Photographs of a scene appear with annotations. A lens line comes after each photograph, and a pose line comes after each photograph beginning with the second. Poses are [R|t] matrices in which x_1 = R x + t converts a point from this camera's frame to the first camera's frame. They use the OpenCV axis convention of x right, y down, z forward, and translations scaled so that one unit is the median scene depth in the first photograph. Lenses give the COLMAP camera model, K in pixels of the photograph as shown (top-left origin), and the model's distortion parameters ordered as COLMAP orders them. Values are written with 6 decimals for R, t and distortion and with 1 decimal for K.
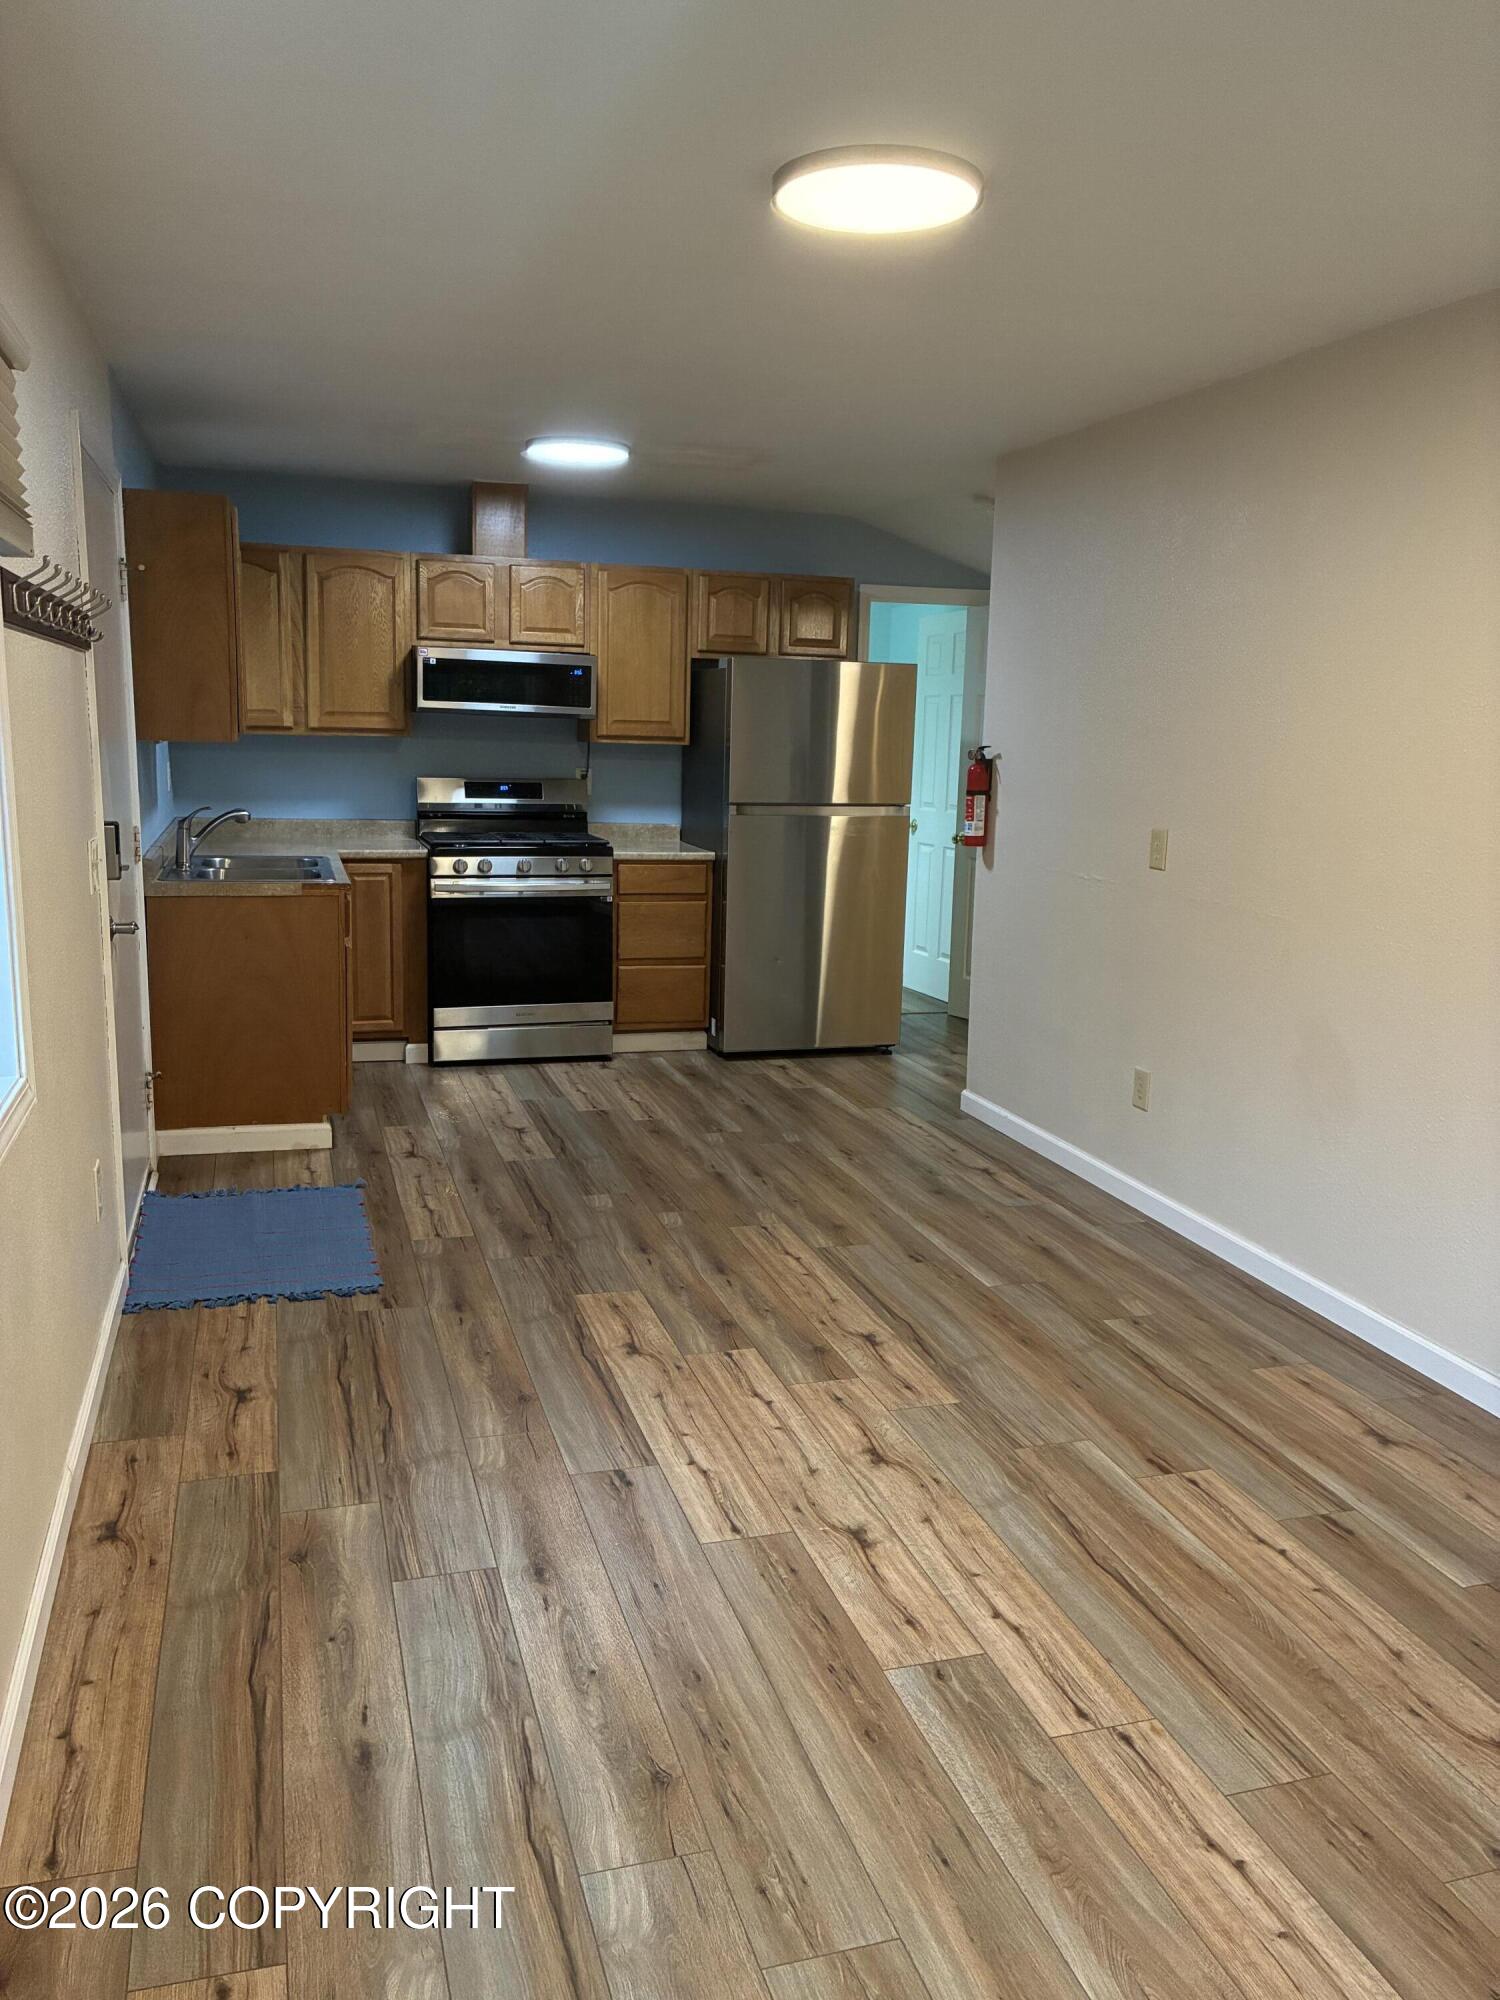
lens RADIAL K [[1508.0, 0, 741.5], [0, 1508.0, 997.3], [0, 0, 1]] dist [0.049779, -0.066726]
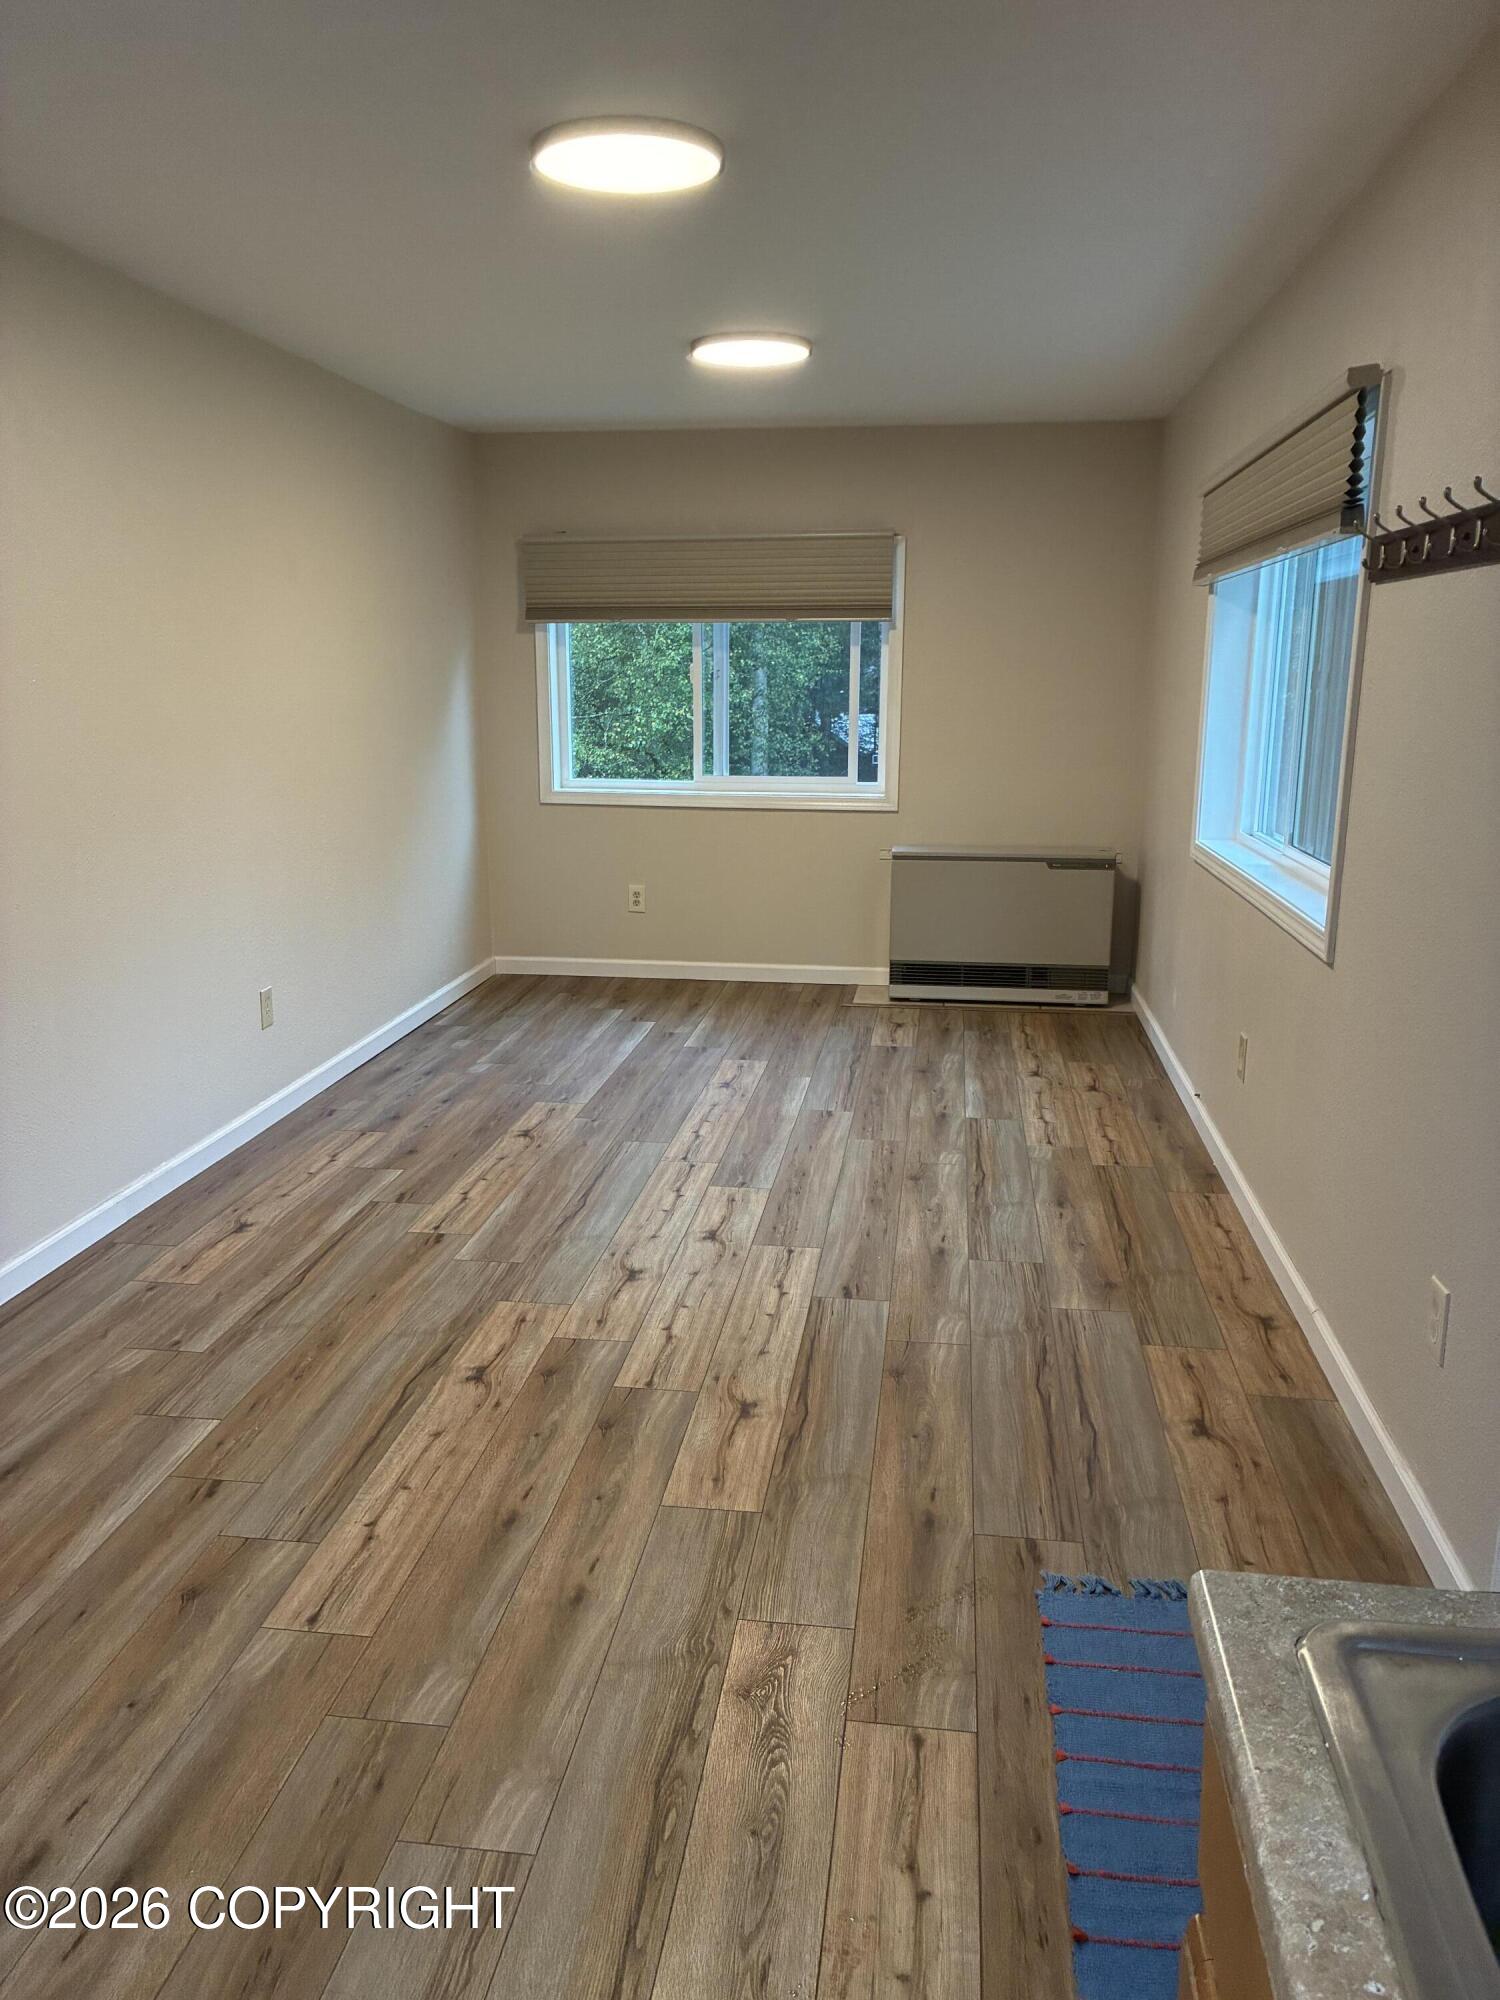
lens RADIAL K [[1508.0, 0, 741.5], [0, 1508.0, 997.3], [0, 0, 1]] dist [0.049779, -0.066726]
pose [[-0.904577, -0.114513, 0.410643, -0.440674], [0.057631, 0.921558, 0.383940, -0.339666], [-0.422397, 0.370969, -0.827021, 1.833058]]
